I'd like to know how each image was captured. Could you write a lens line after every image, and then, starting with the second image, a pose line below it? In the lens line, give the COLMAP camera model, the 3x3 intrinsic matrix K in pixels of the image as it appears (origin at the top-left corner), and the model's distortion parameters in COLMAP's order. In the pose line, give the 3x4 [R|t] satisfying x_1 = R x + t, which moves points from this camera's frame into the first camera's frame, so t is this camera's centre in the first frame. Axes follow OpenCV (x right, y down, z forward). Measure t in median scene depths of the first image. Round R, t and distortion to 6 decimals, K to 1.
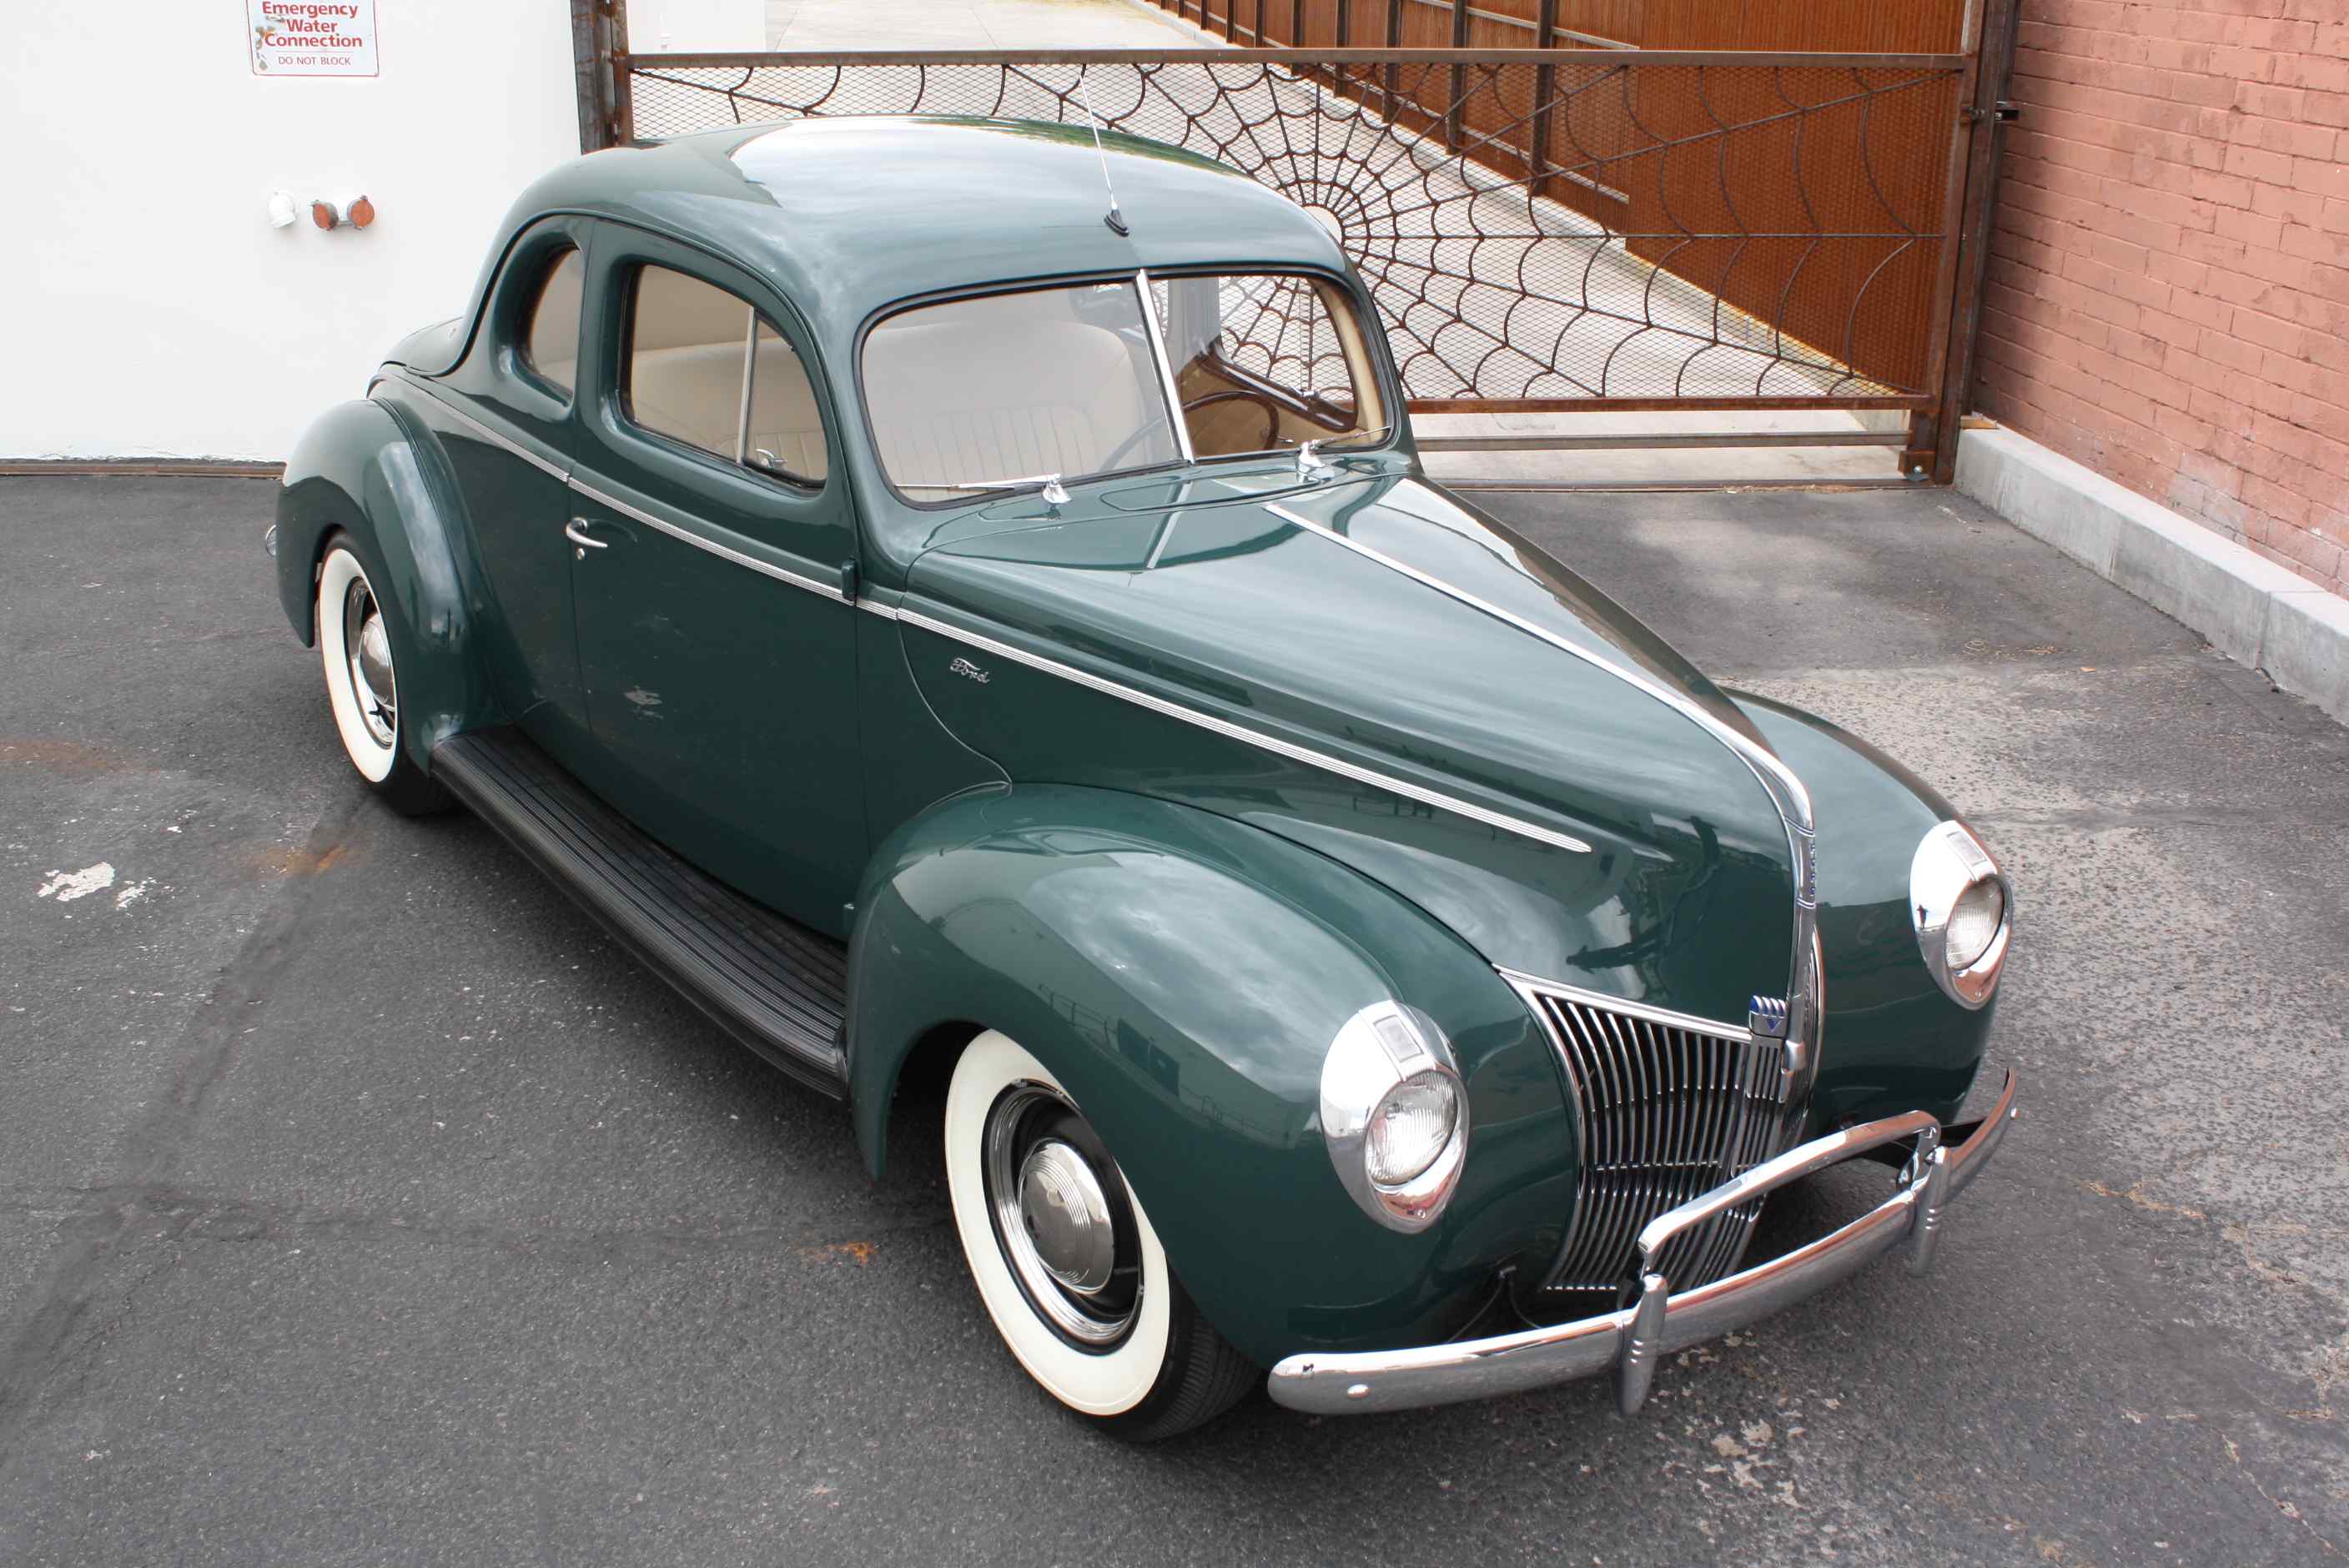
lens RADIAL K [[2356.3, 0, 1193.4], [0, 2356.3, 789.2], [0, 0, 1]] dist [-0.142358, 0.161866]
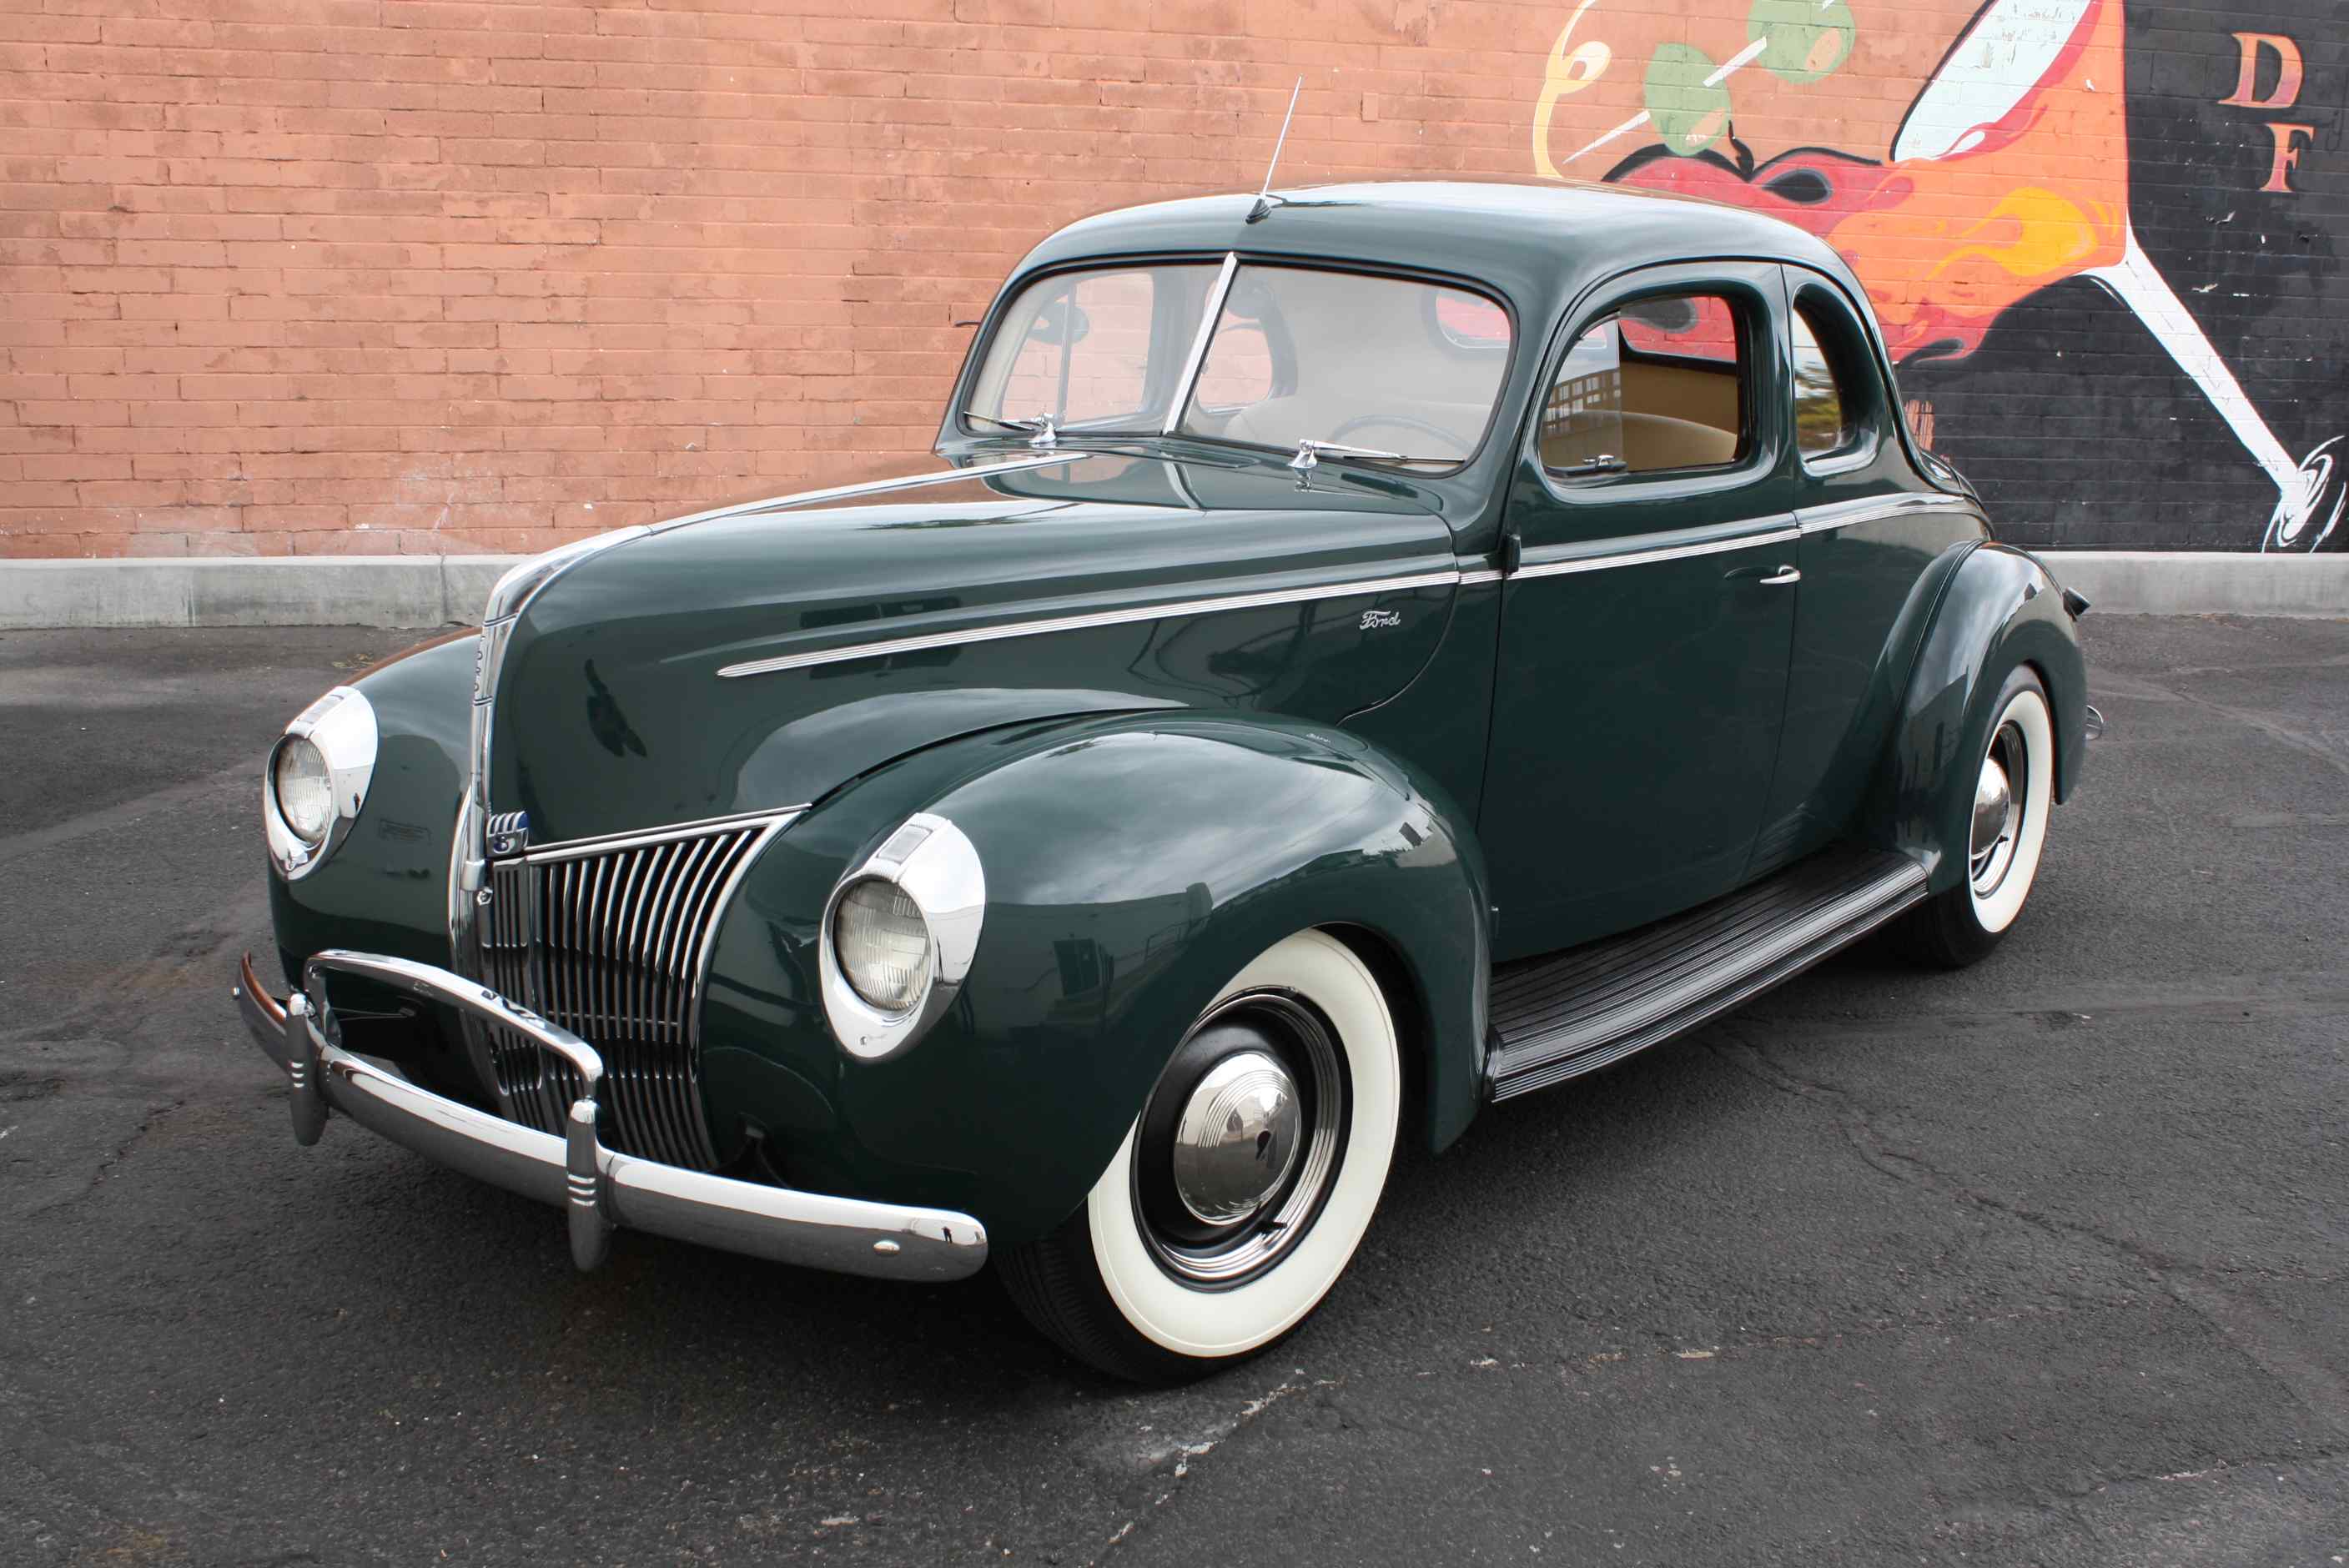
lens RADIAL K [[2409.7, 0, 1189.8], [0, 2409.7, 783.2], [0, 0, 1]] dist [-0.139653, 0.165810]
pose [[-0.137549, -0.247119, 0.959173, -1.332406], [0.326713, 0.902862, 0.279463, -0.312198], [-0.935061, 0.351814, -0.043451, 1.062741]]
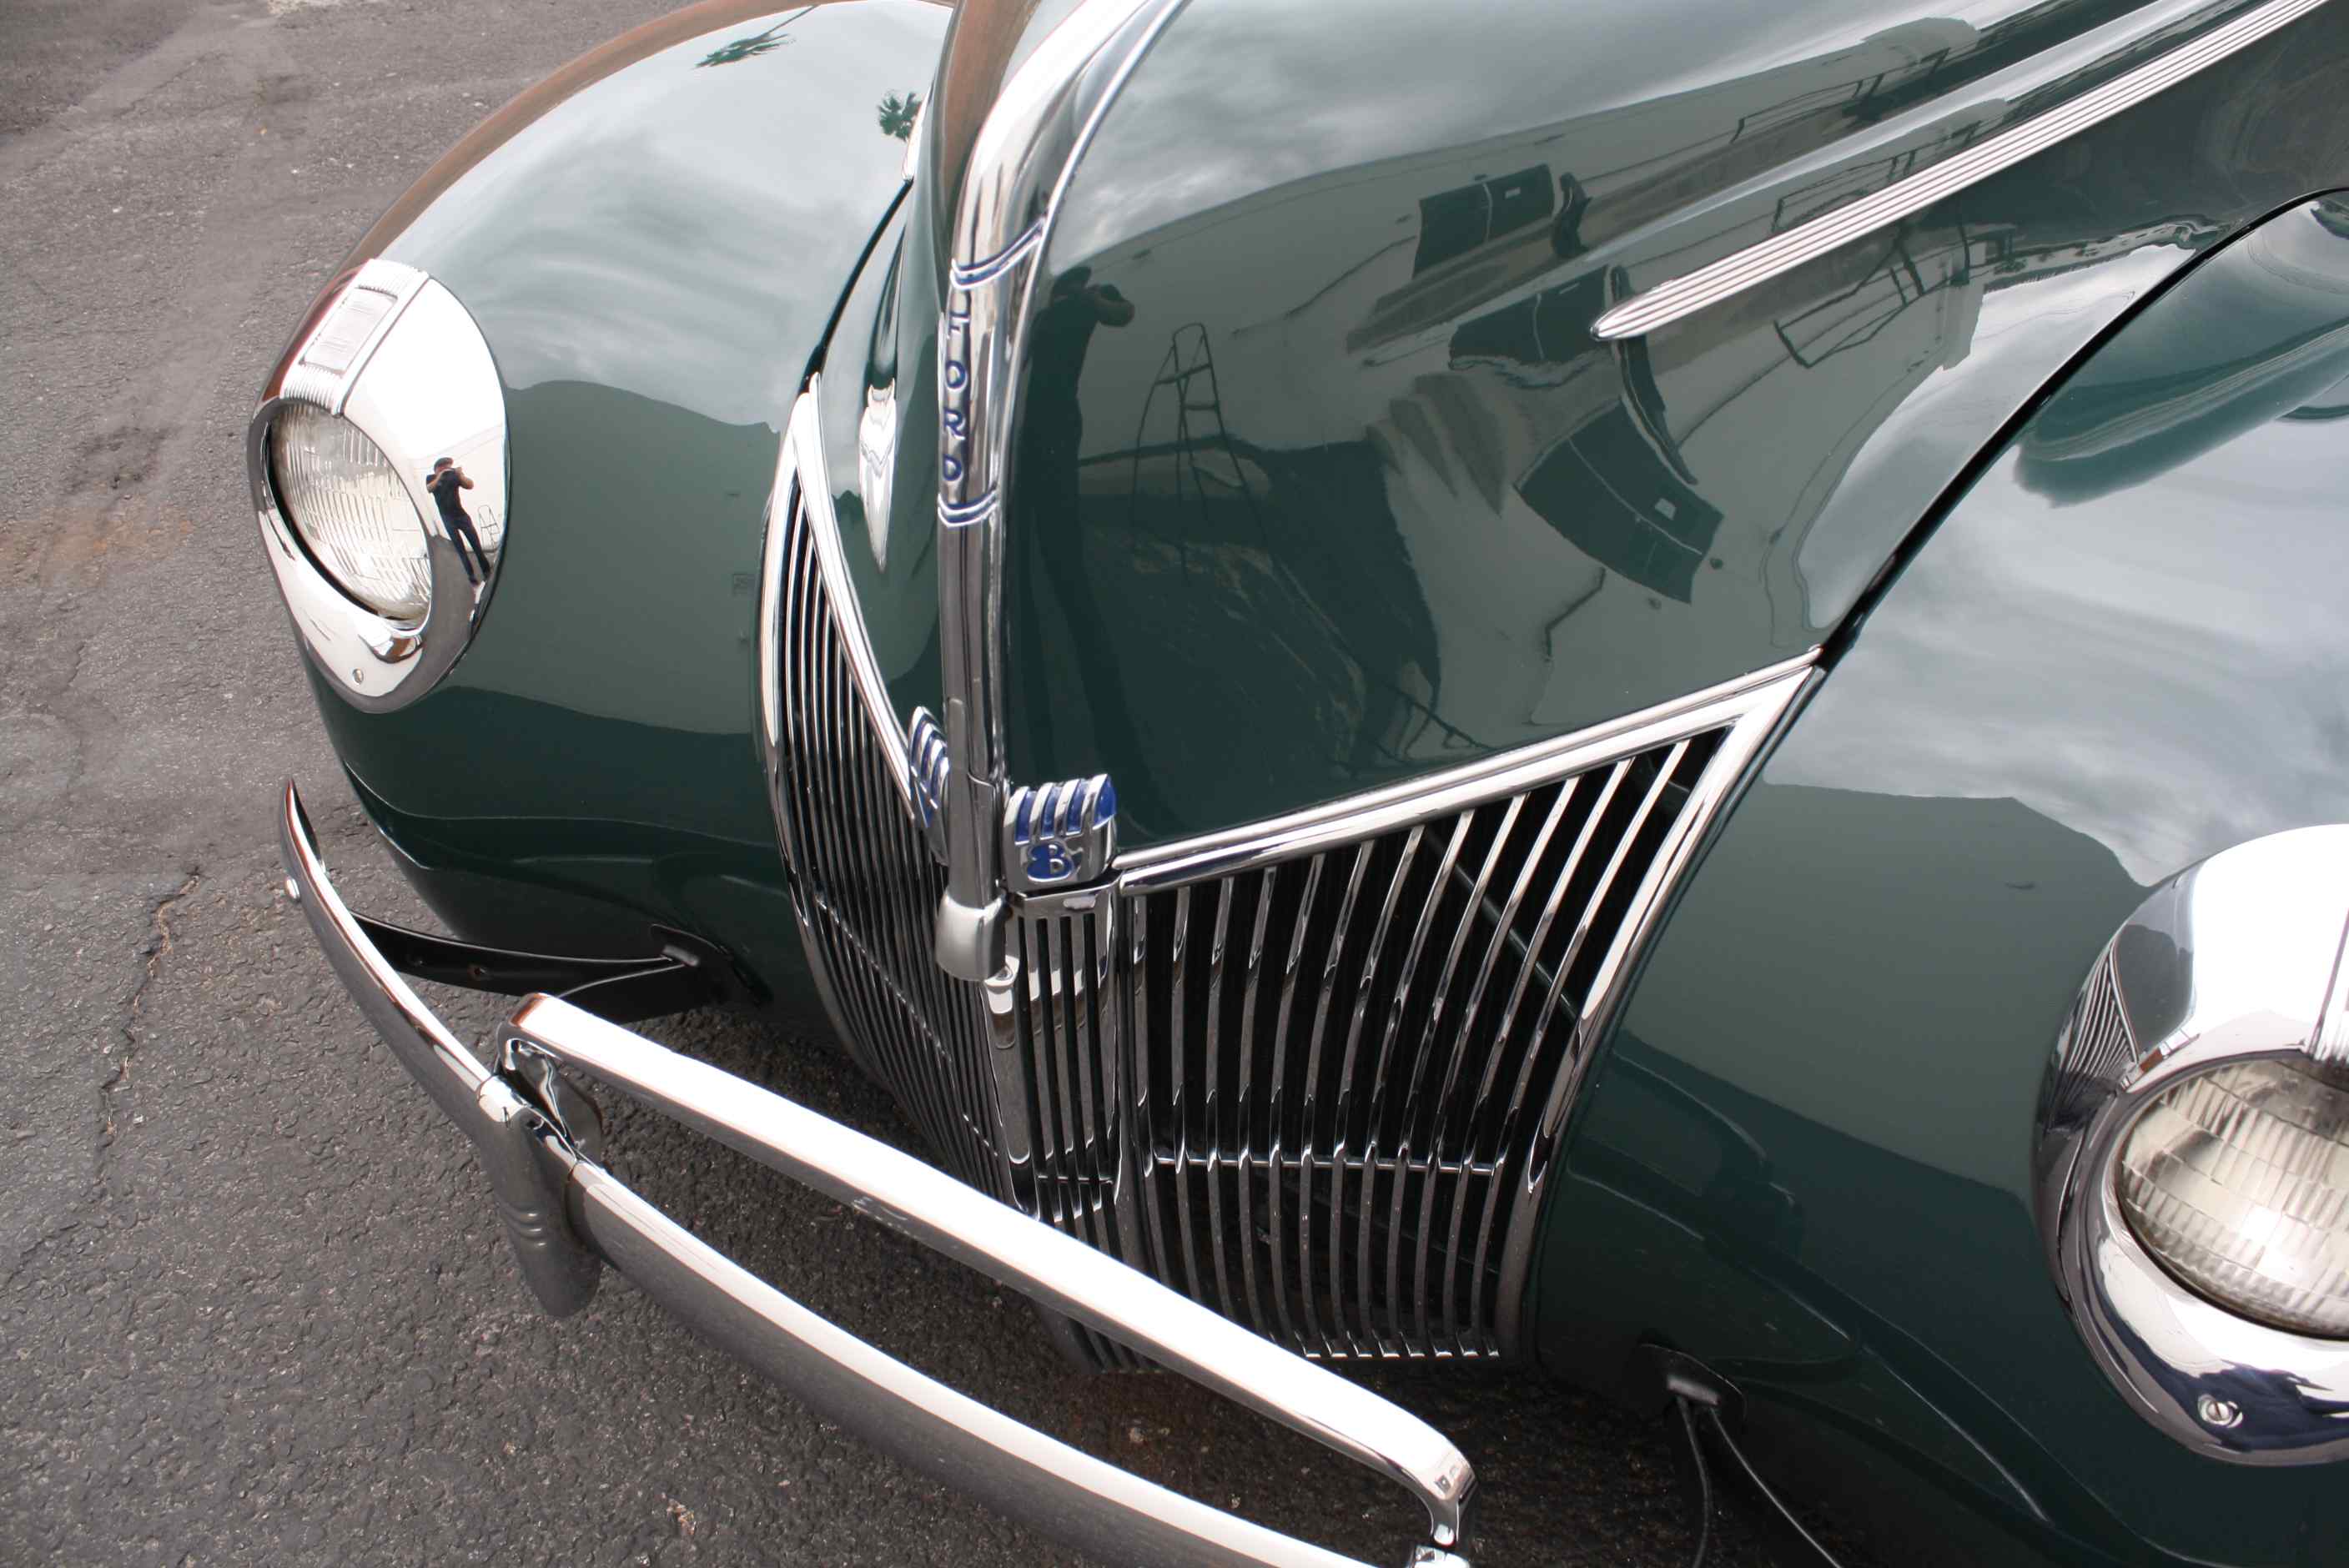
lens RADIAL K [[1993.4, 0, 1207.3], [0, 1993.4, 781.0], [0, 0, 1]] dist [-0.171741, 0.156897]
pose [[-0.268625, -0.611014, 0.744649, -0.828807], [0.334996, 0.665546, 0.666953, -0.308438], [-0.903116, 0.428615, 0.025906, 1.194278]]
